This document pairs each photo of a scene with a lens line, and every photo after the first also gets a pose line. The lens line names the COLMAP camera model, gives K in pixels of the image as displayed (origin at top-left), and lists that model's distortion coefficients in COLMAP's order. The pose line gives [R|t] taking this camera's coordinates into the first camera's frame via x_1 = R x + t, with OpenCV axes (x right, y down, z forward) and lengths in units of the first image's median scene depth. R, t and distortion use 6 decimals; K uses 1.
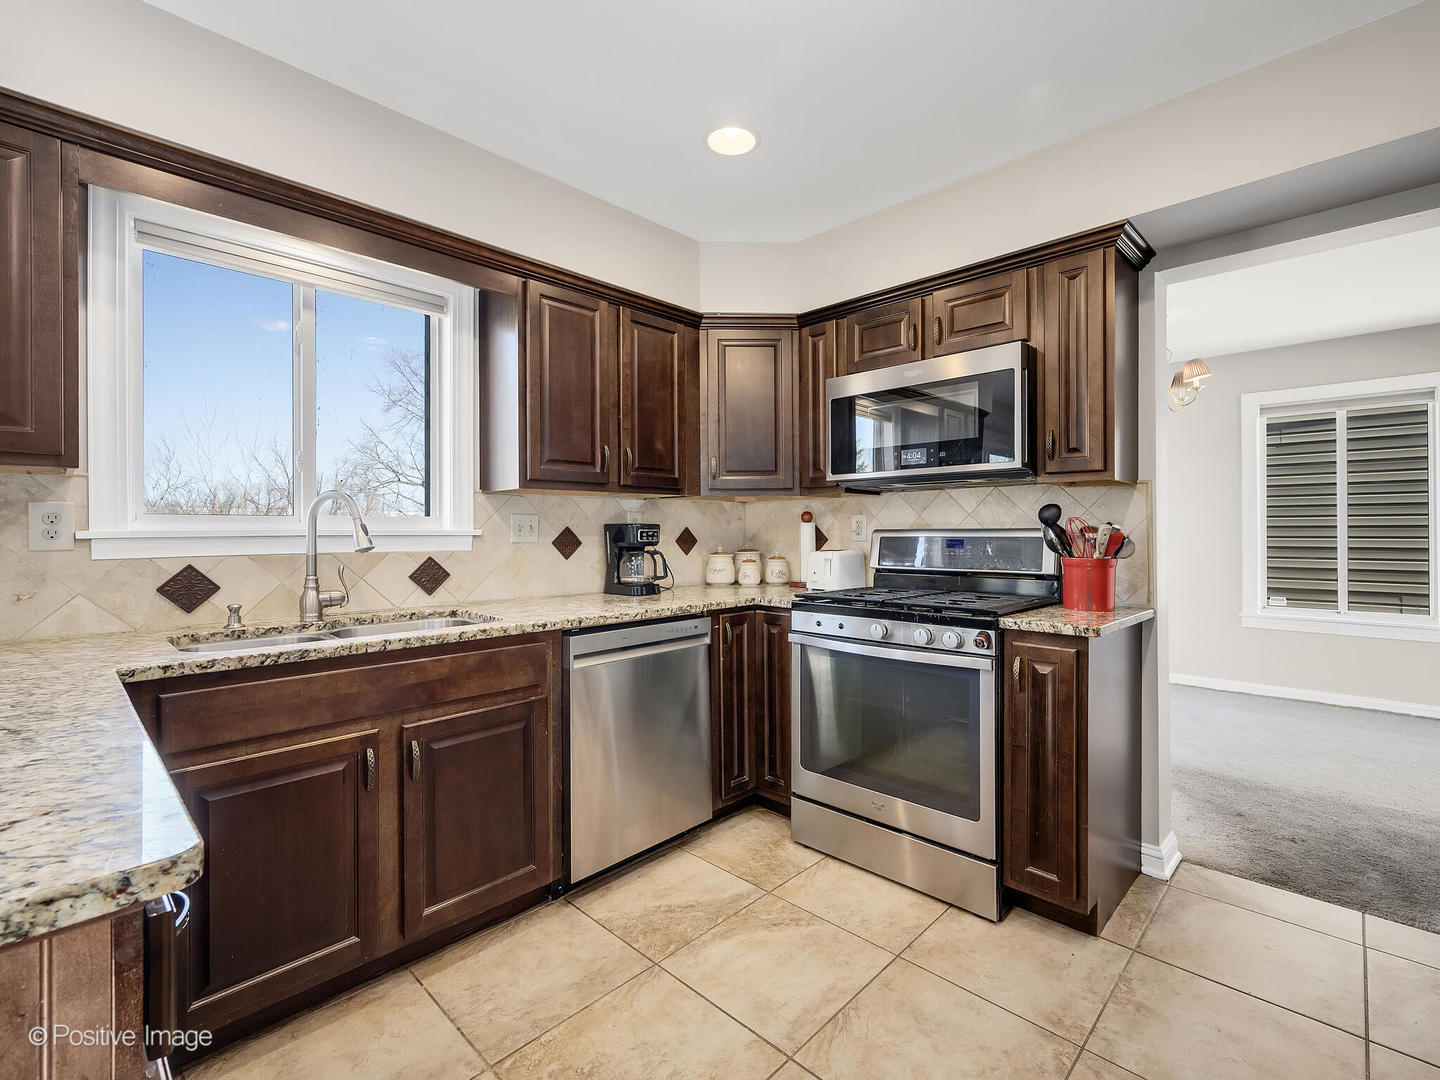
lens RADIAL K [[635.9, 0, 767.9], [0, 635.9, 528.1], [0, 0, 1]] dist [-0.003492, -0.000446]
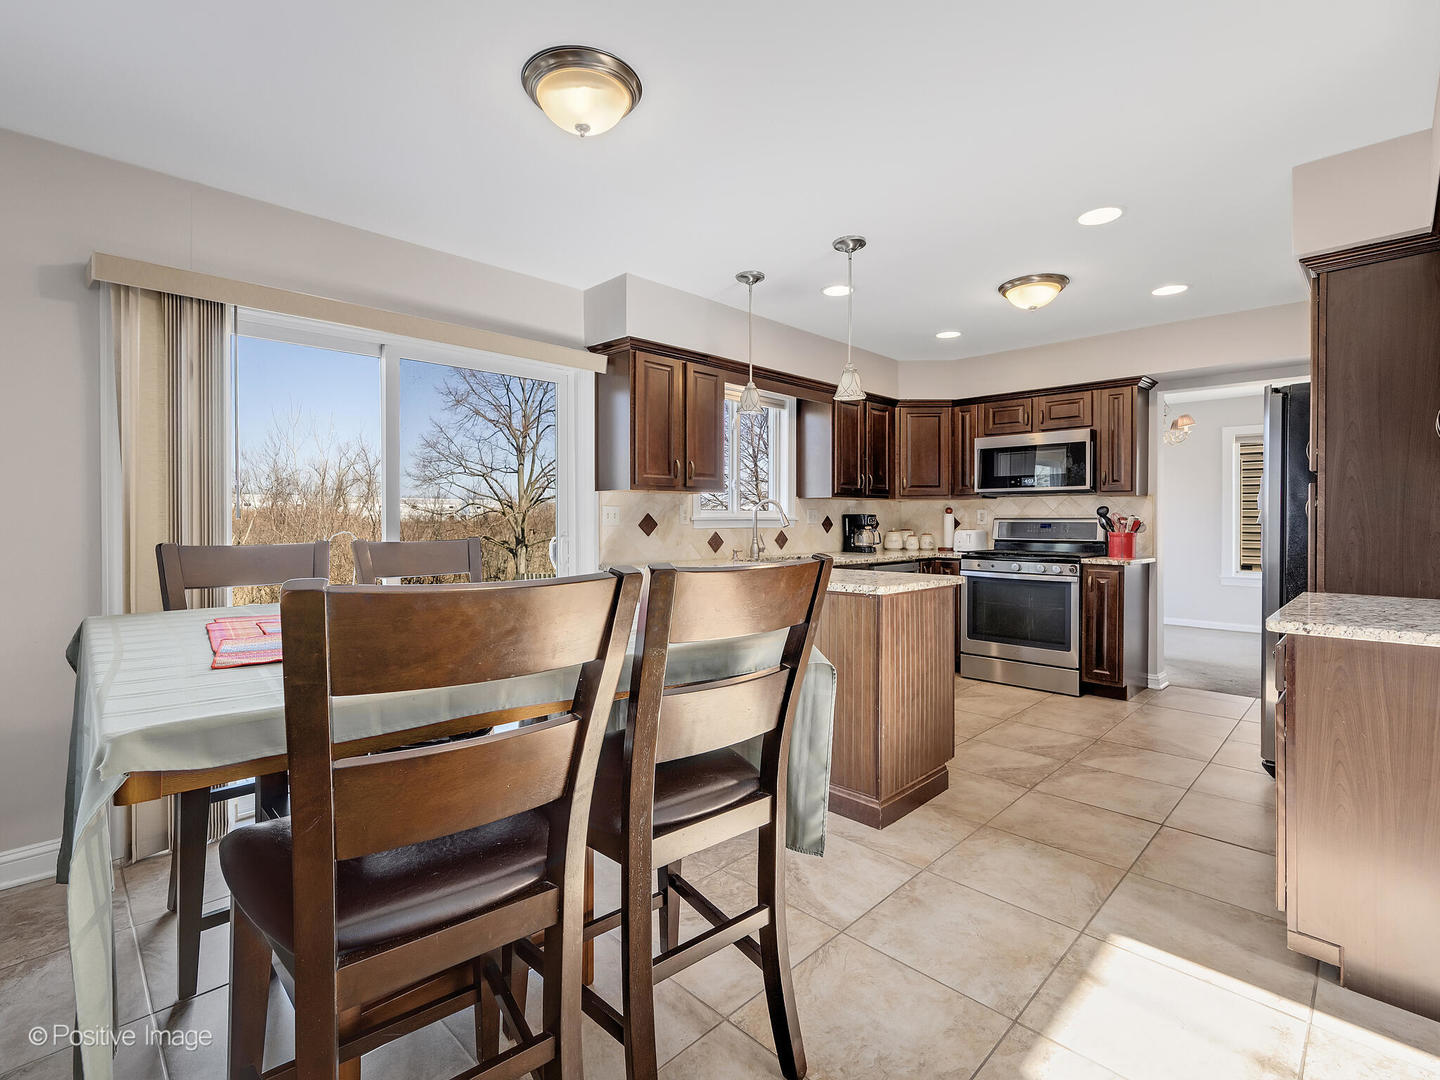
lens RADIAL K [[705.6, 0, 654.3], [0, 705.6, 522.7], [0, 0, 1]] dist [-0.008002, 0.003054]
pose [[0.995967, 0.005601, -0.089545, -0.777782], [-0.004790, 0.999945, 0.009278, 0.001710], [0.089592, -0.008811, 0.995940, -1.358893]]
